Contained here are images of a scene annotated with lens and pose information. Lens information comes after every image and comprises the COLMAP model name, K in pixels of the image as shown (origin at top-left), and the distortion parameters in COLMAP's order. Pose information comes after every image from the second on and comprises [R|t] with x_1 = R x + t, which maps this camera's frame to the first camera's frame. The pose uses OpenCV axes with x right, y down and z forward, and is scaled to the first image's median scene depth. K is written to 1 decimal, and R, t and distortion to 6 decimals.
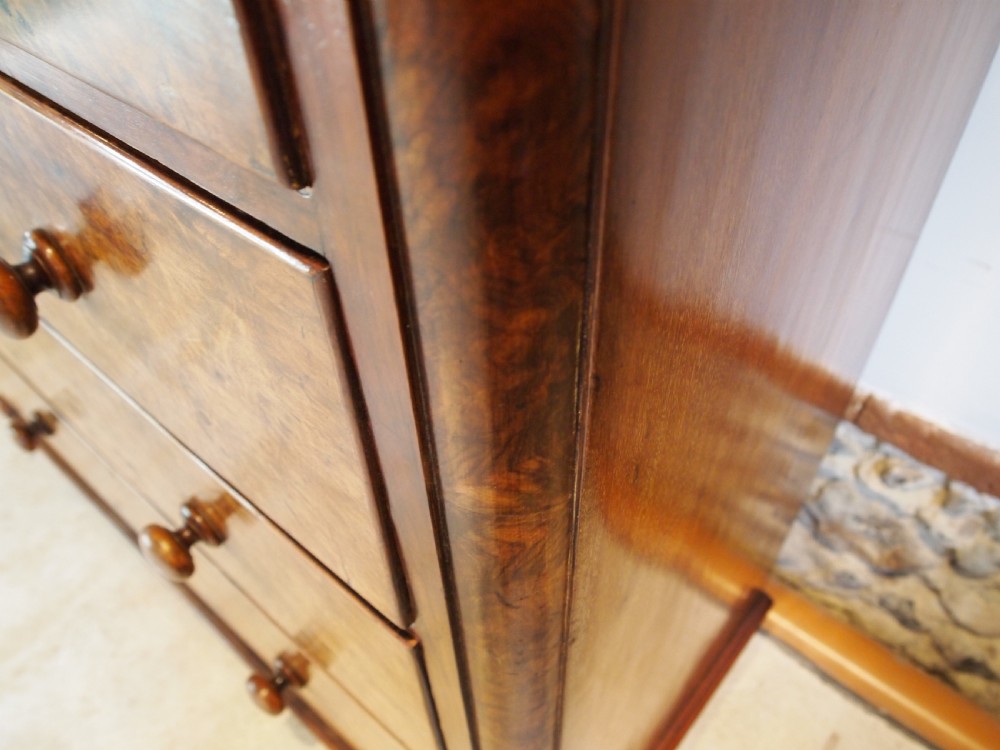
lens RADIAL K [[787.0, 0, 512.1], [0, 787.0, 394.8], [0, 0, 1]] dist [-0.042836, -0.003009]
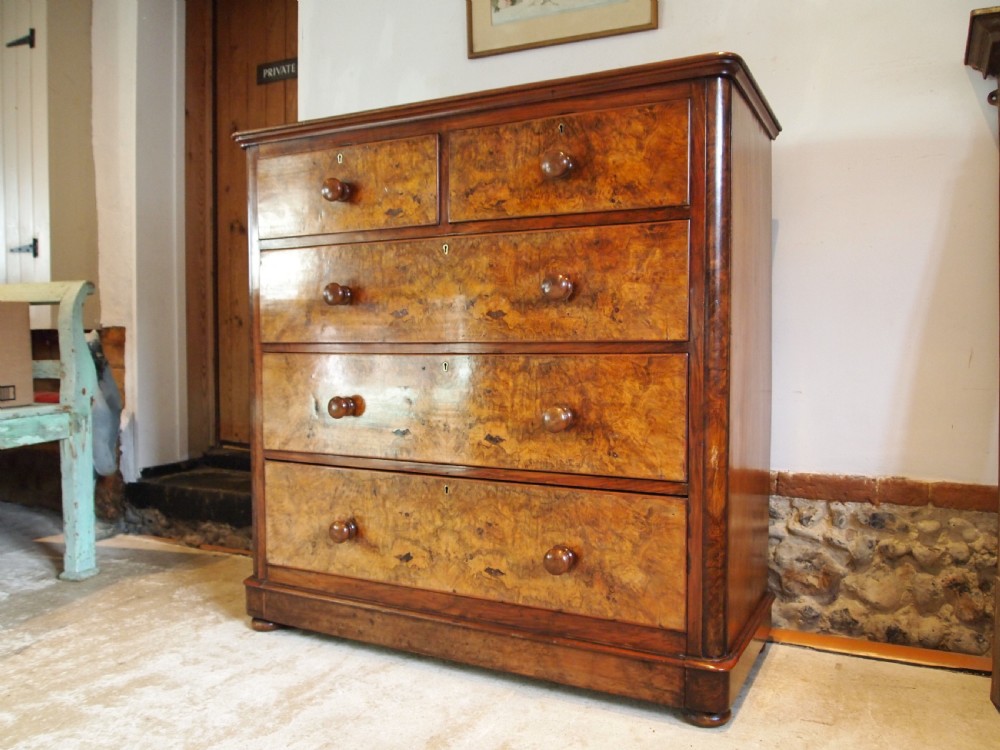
lens RADIAL K [[787.0, 0, 499.6], [0, 787.0, 381.6], [0, 0, 1]] dist [-0.042836, -0.003009]
pose [[0.977443, 0.005731, 0.211121, -0.776735], [0.145165, 0.707839, -0.691297, 1.248415], [-0.153402, 0.706351, 0.691040, -0.568164]]
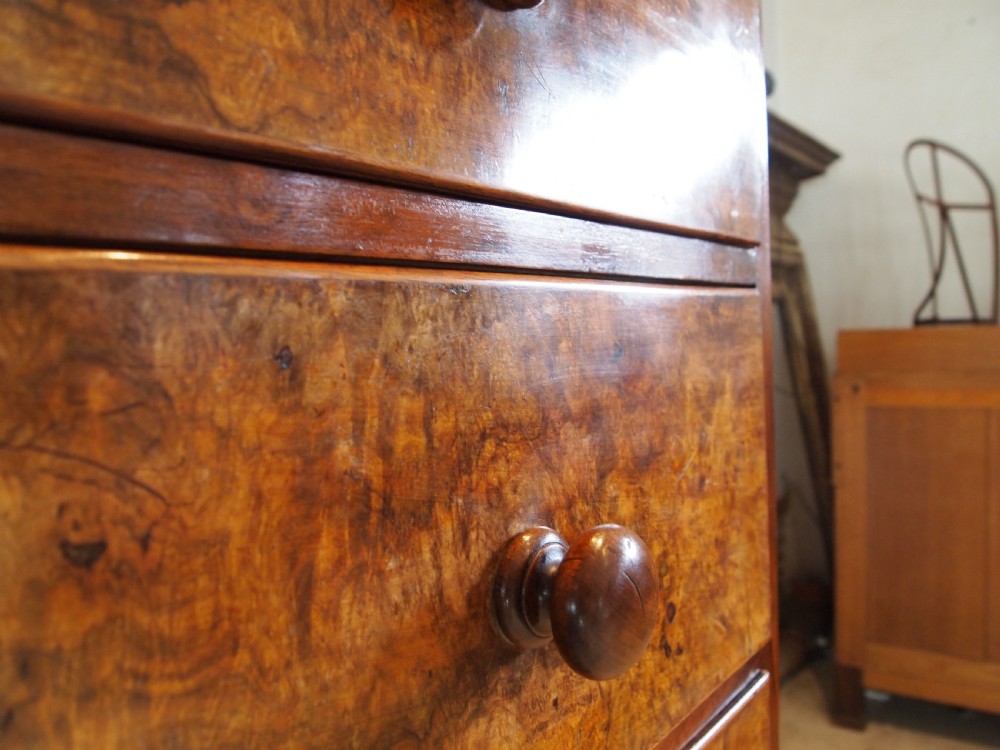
lens RADIAL K [[787.0, 0, 513.6], [0, 787.0, 388.4], [0, 0, 1]] dist [-0.042836, -0.003009]
pose [[-0.027109, -0.050551, 0.998353, -0.603916], [0.766081, 0.640536, 0.053235, -0.155823], [-0.642172, 0.766262, 0.021362, 0.398219]]
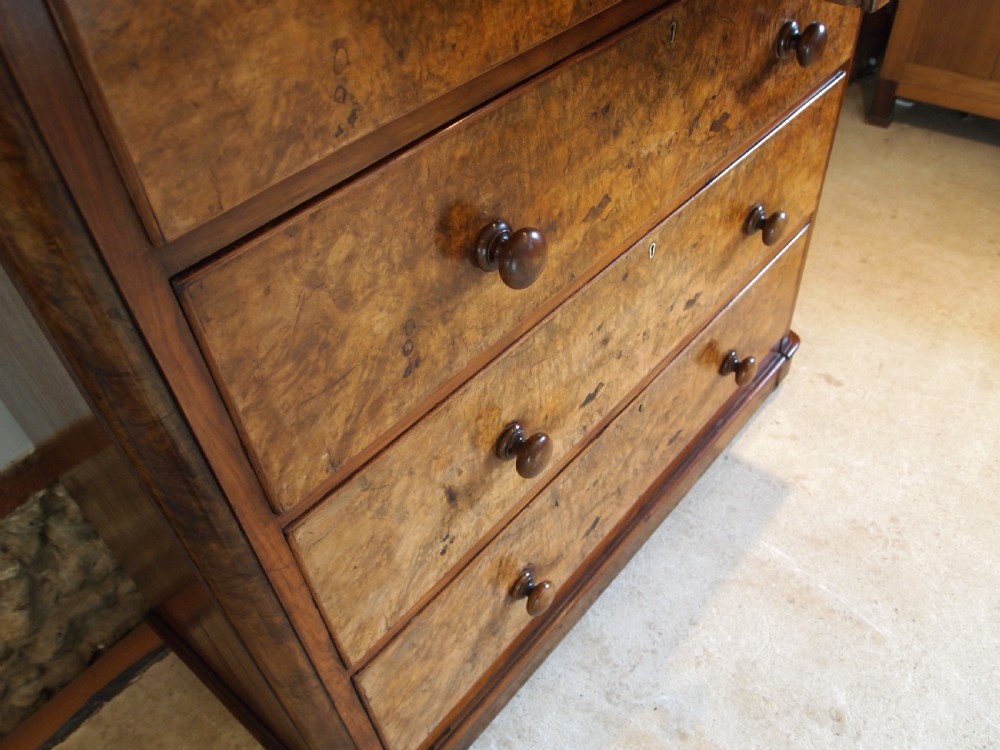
lens RADIAL K [[787.0, 0, 504.6], [0, 787.0, 374.3], [0, 0, 1]] dist [-0.042836, -0.003009]
pose [[0.025893, -0.680230, 0.732542, -1.370291], [0.778473, 0.473438, 0.412113, -0.595909], [-0.627144, 0.559593, 0.541799, 0.387583]]
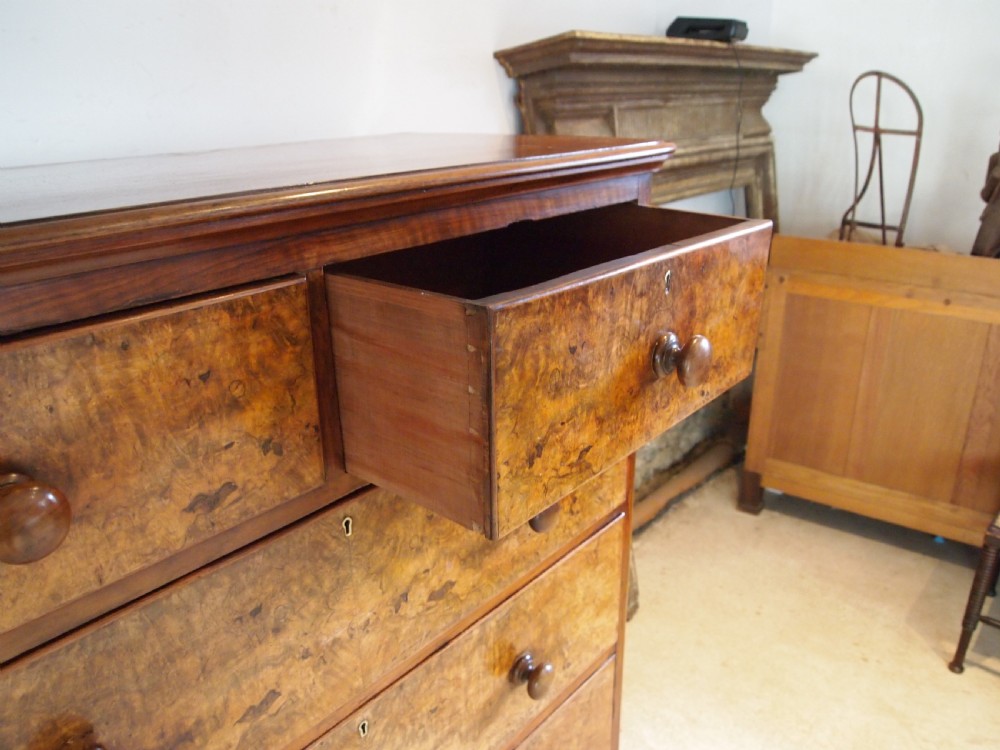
lens RADIAL K [[787.0, 0, 504.3], [0, 787.0, 382.5], [0, 0, 1]] dist [-0.042836, -0.003009]
pose [[0.005232, -0.339442, 0.940612, -1.246068], [0.744031, 0.629785, 0.223134, -0.446718], [-0.668125, 0.698677, 0.255850, 0.086499]]
